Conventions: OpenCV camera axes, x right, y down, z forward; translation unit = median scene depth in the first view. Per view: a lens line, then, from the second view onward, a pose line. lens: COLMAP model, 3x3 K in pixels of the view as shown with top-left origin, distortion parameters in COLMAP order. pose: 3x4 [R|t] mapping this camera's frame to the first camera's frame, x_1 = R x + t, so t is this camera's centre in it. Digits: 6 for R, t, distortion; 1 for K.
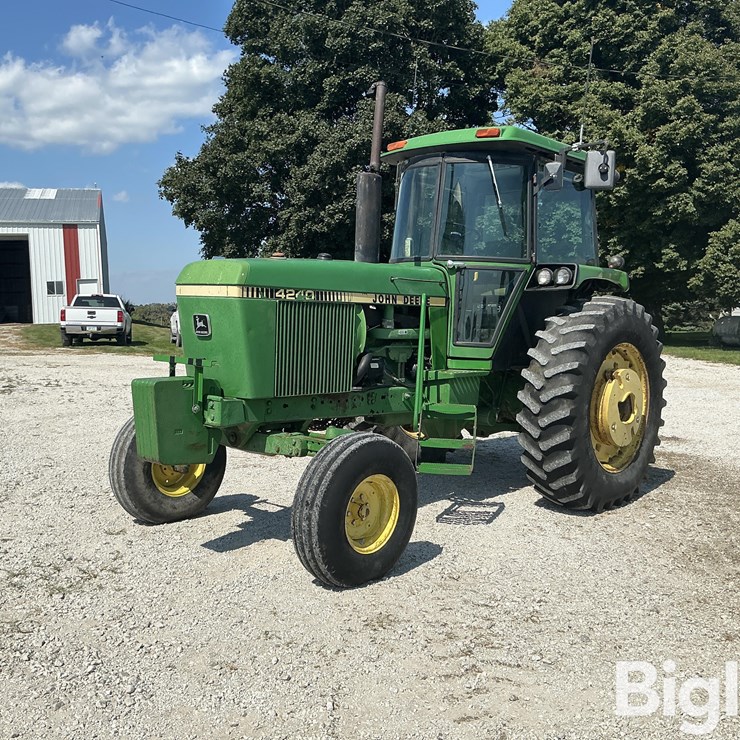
lens RADIAL K [[880.2, 0, 370.0], [0, 880.2, 370.0], [0, 0, 1]] dist [0.013553, -0.012154]
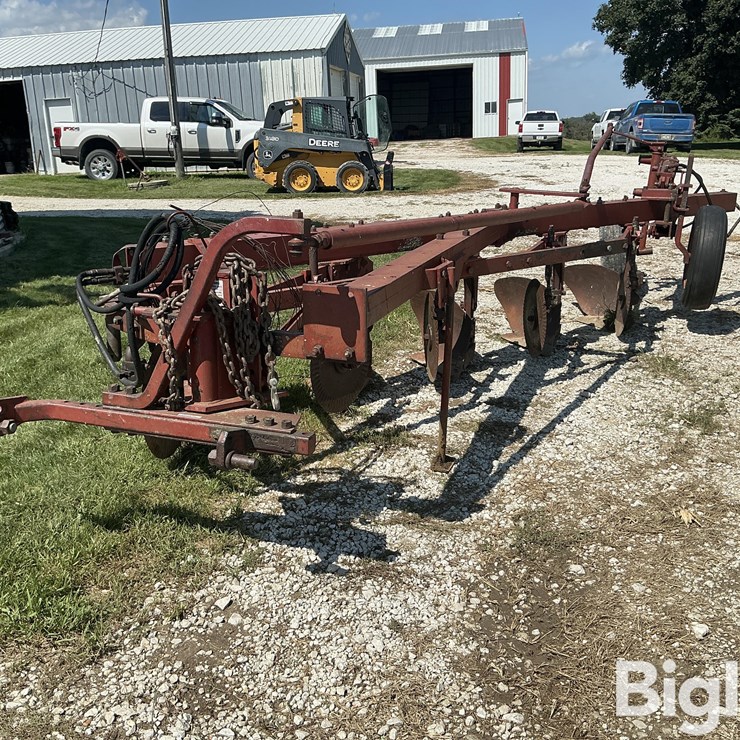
lens RADIAL K [[880.2, 0, 370.0], [0, 880.2, 370.0], [0, 0, 1]] dist [0.013553, -0.012154]
pose [[0.915904, 0.079387, -0.393469, 0.005787], [0.001127, 0.979735, 0.200296, 0.033126], [0.401397, -0.183896, 0.897253, -0.409684]]
